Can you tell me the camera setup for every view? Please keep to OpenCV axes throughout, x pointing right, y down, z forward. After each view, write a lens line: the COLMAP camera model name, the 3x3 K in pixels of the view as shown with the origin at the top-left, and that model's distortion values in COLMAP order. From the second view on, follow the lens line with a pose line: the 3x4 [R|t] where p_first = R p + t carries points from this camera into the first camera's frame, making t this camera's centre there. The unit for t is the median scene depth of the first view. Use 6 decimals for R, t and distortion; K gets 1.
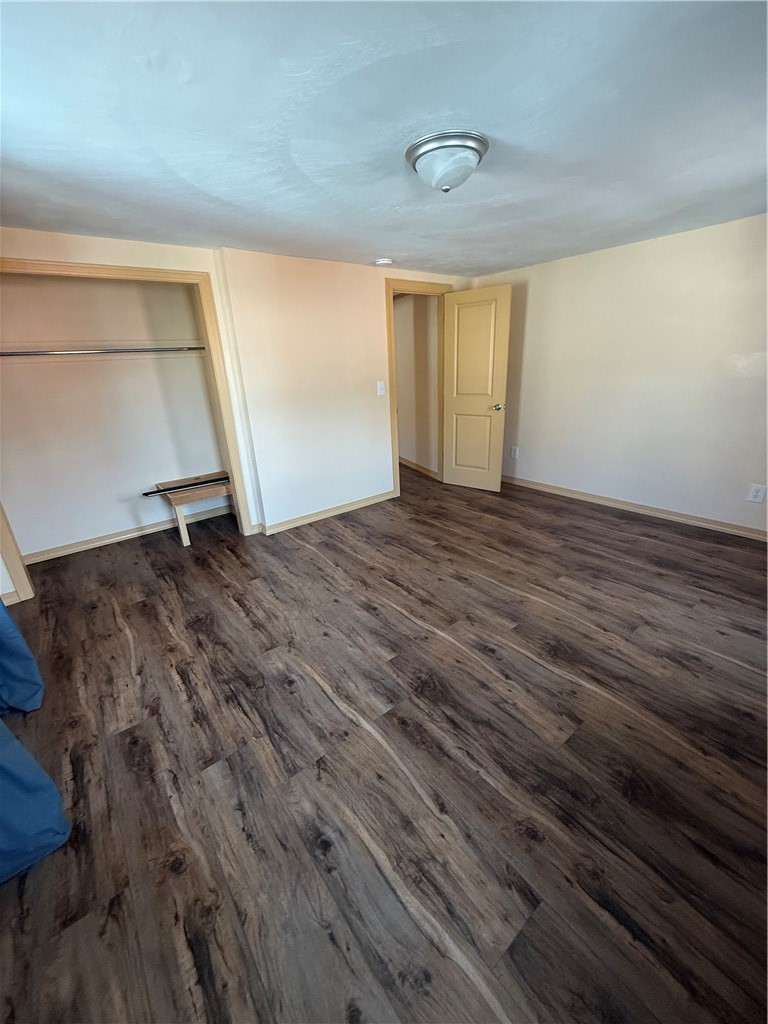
lens RADIAL K [[407.3, 0, 383.0], [0, 407.3, 509.1], [0, 0, 1]] dist [-0.000733, -0.000331]
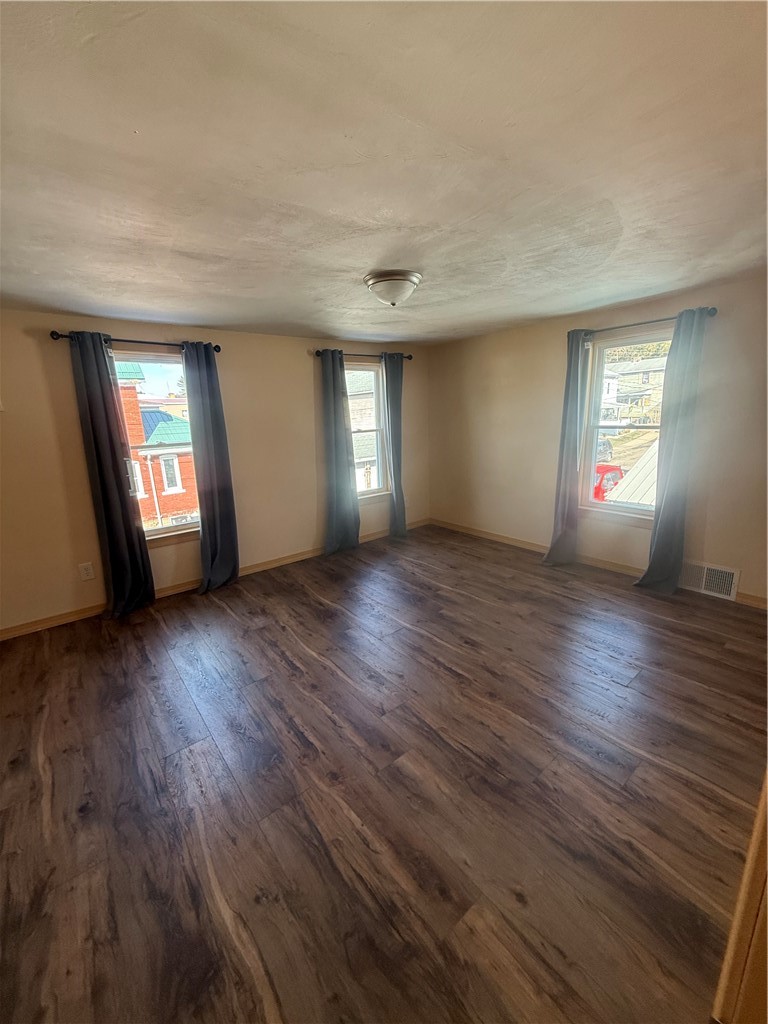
lens RADIAL K [[407.3, 0, 383.0], [0, 407.3, 509.1], [0, 0, 1]] dist [-0.000733, -0.000331]
pose [[-0.996246, 0.086135, 0.008638, 0.198982], [0.076487, 0.829118, 0.553816, -0.817922], [0.040541, 0.552398, -0.832594, 2.127223]]
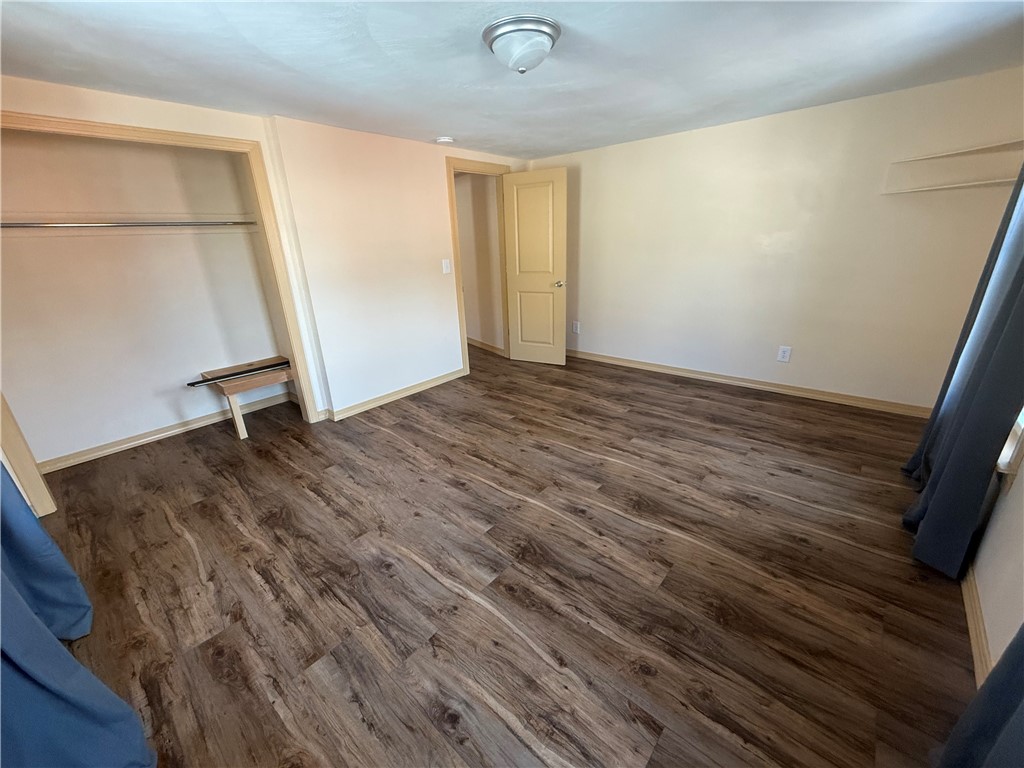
lens RADIAL K [[407.3, 0, 509.4], [0, 407.3, 385.5], [0, 0, 1]] dist [-0.000733, -0.000331]
pose [[0.983279, -0.054896, 0.173635, -0.087335], [0.057055, 0.998343, -0.007465, 0.022078], [-0.172938, 0.017247, 0.984782, -0.006651]]
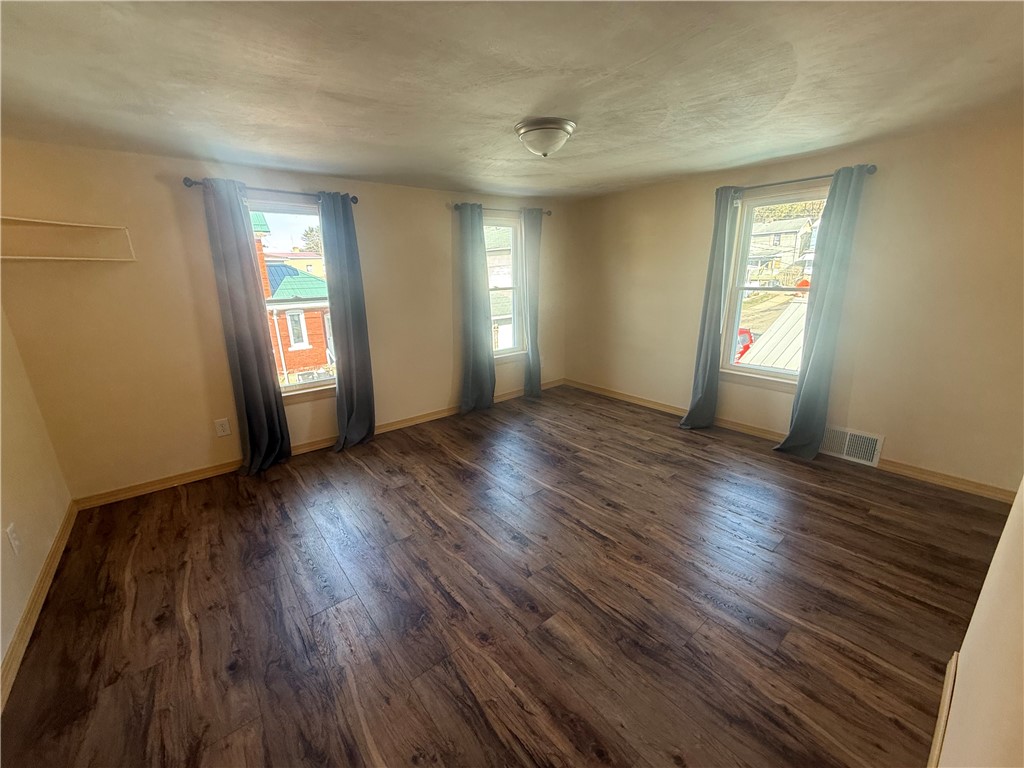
lens RADIAL K [[407.3, 0, 509.4], [0, 407.3, 385.5], [0, 0, 1]] dist [-0.000733, -0.000331]
pose [[-0.997525, 0.069879, 0.007736, 0.261228], [0.061035, 0.806110, 0.588609, -0.809240], [0.034895, 0.587625, -0.808381, 2.101960]]
